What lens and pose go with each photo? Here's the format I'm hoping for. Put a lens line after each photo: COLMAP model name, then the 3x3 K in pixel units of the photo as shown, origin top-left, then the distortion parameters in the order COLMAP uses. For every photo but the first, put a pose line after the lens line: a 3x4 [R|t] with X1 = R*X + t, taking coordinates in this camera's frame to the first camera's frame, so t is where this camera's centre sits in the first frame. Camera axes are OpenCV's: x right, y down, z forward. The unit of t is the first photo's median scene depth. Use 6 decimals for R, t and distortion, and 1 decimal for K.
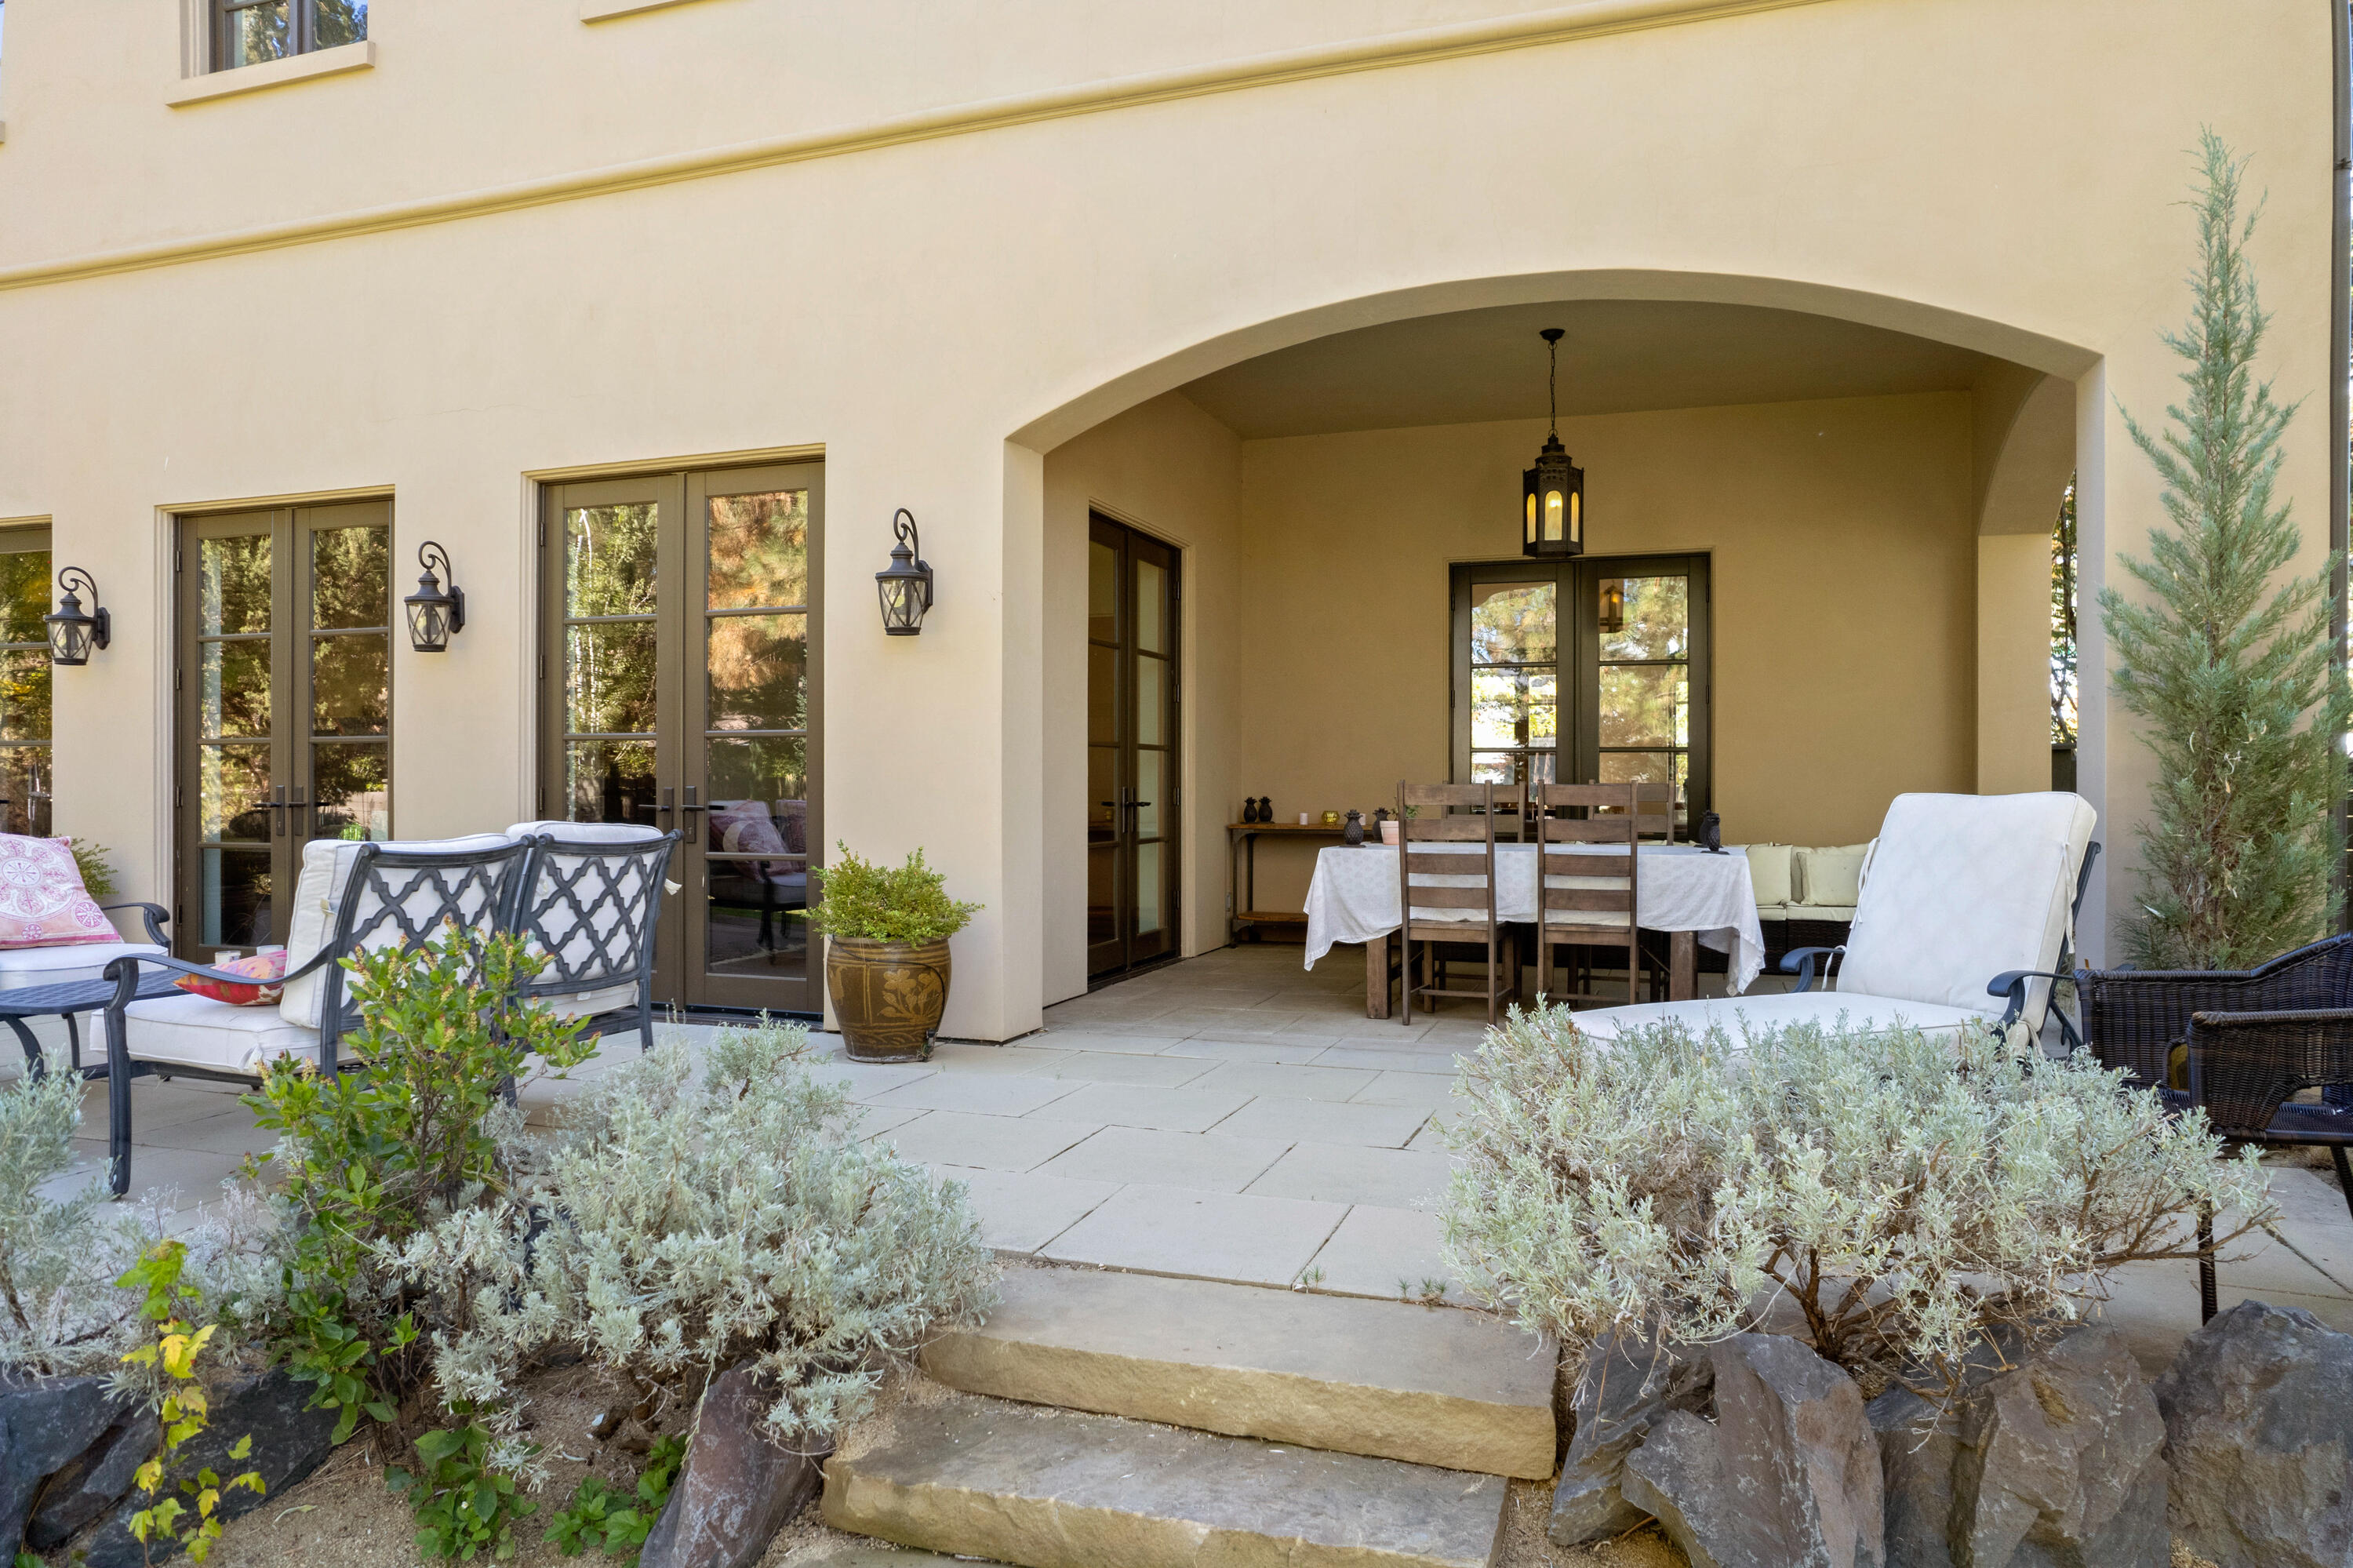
lens RADIAL K [[1495.1, 0, 1179.2], [0, 1495.1, 792.1], [0, 0, 1]] dist [-0.068096, 0.050940]
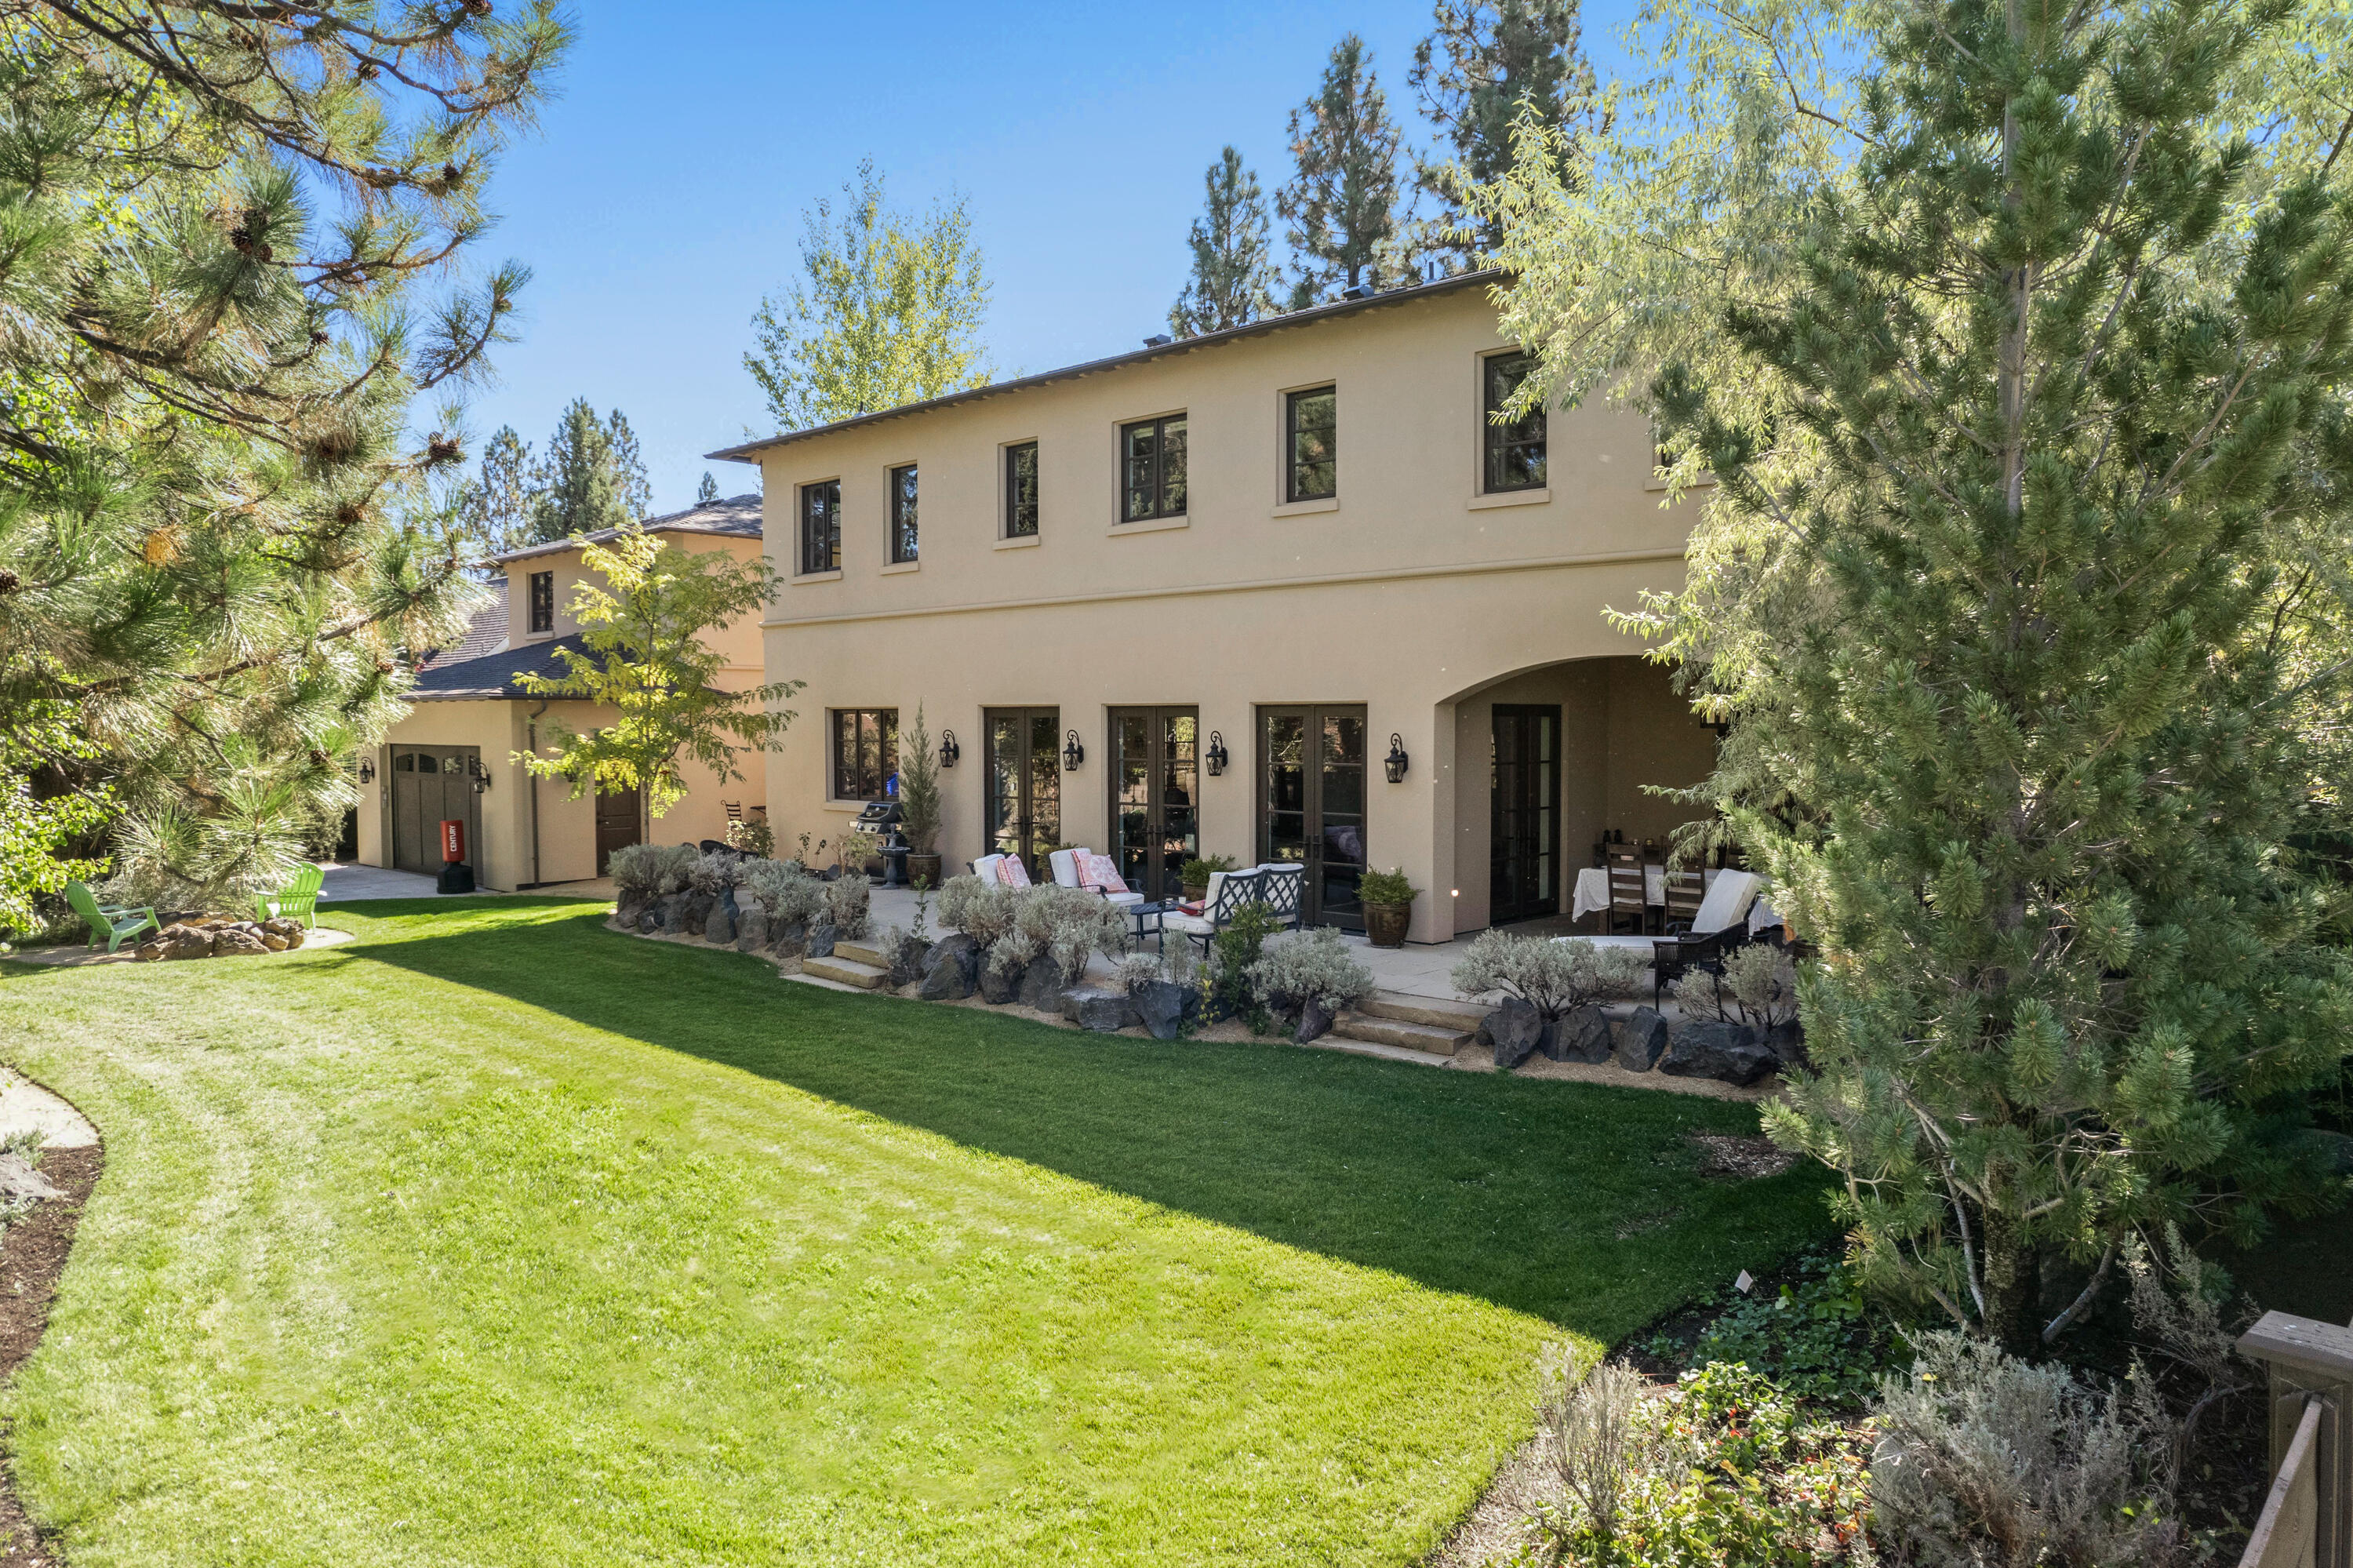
lens RADIAL K [[1495.1, 0, 1166.3], [0, 1495.1, 792.4], [0, 0, 1]] dist [-0.068096, 0.050940]
pose [[0.905785, 0.016630, -0.423412, 0.548660], [0.001450, 0.999102, 0.042343, -0.199890], [0.423736, -0.038967, 0.904947, -1.494661]]
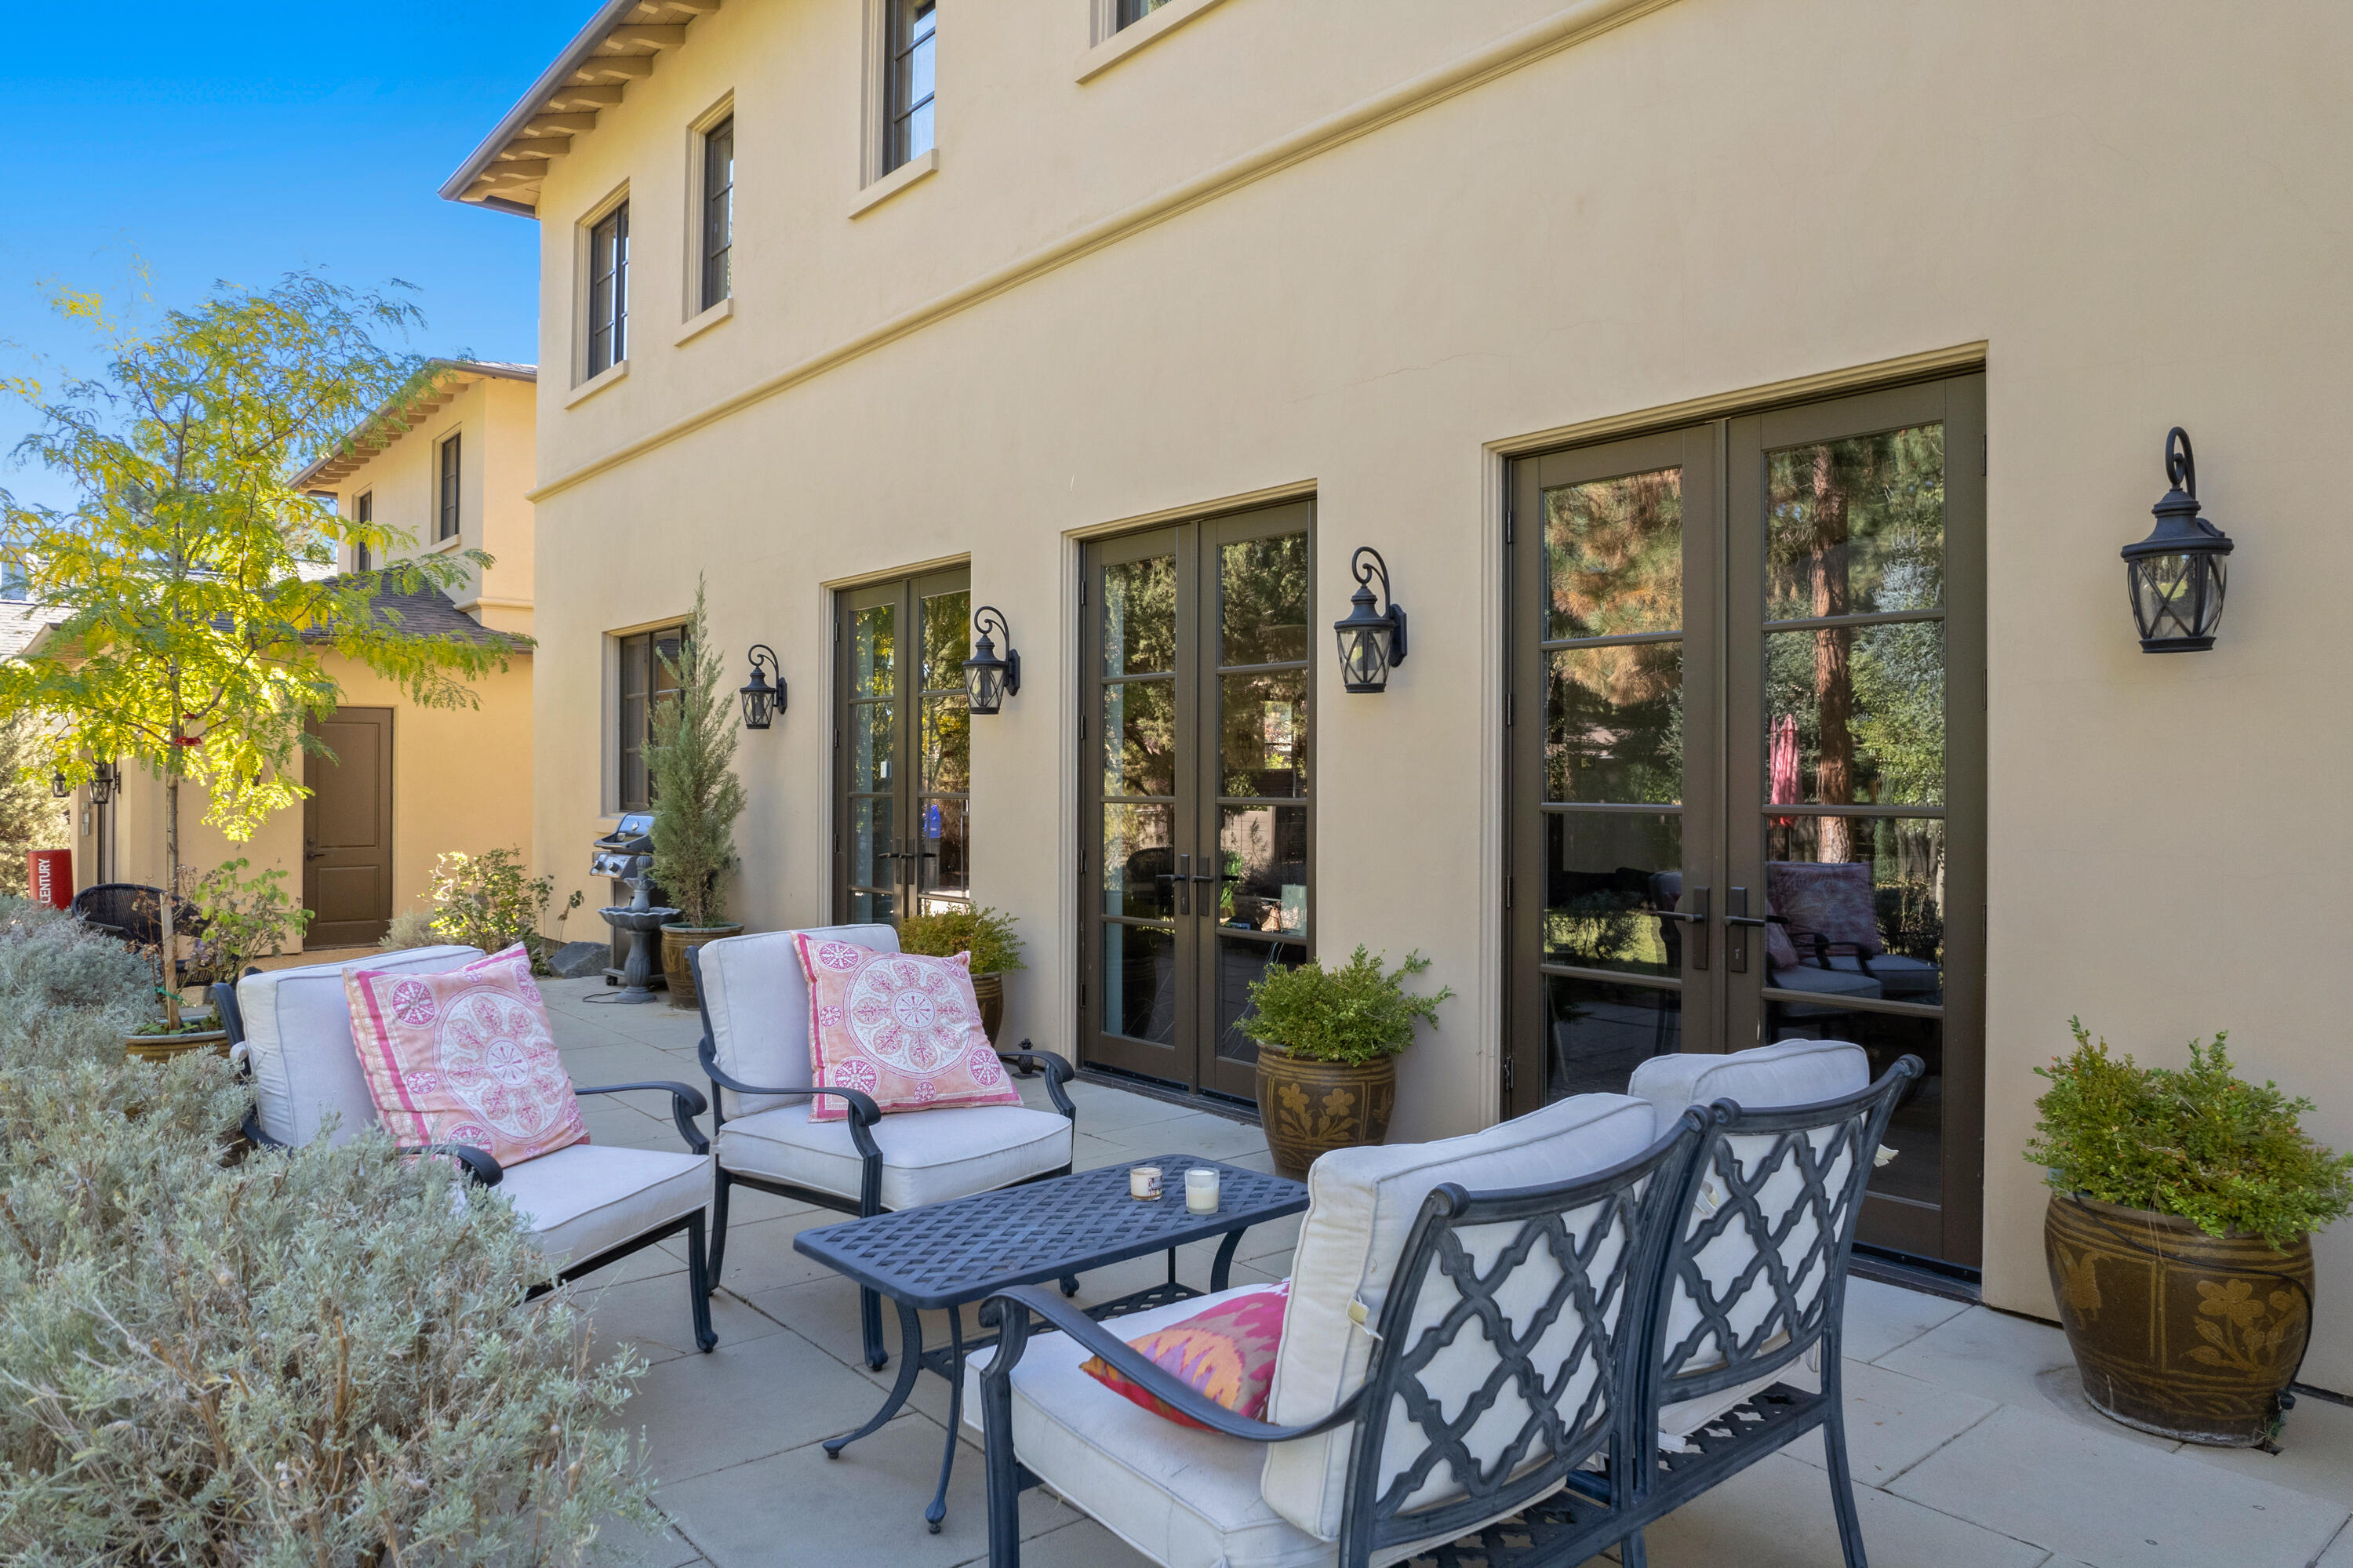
lens RADIAL K [[1495.1, 0, 1184.7], [0, 1495.1, 787.9], [0, 0, 1]] dist [-0.068096, 0.050940]
pose [[0.862690, 0.003025, -0.505724, -0.230290], [-0.004153, 0.999991, -0.001103, -0.051834], [0.505716, 0.003051, 0.862694, 0.332967]]
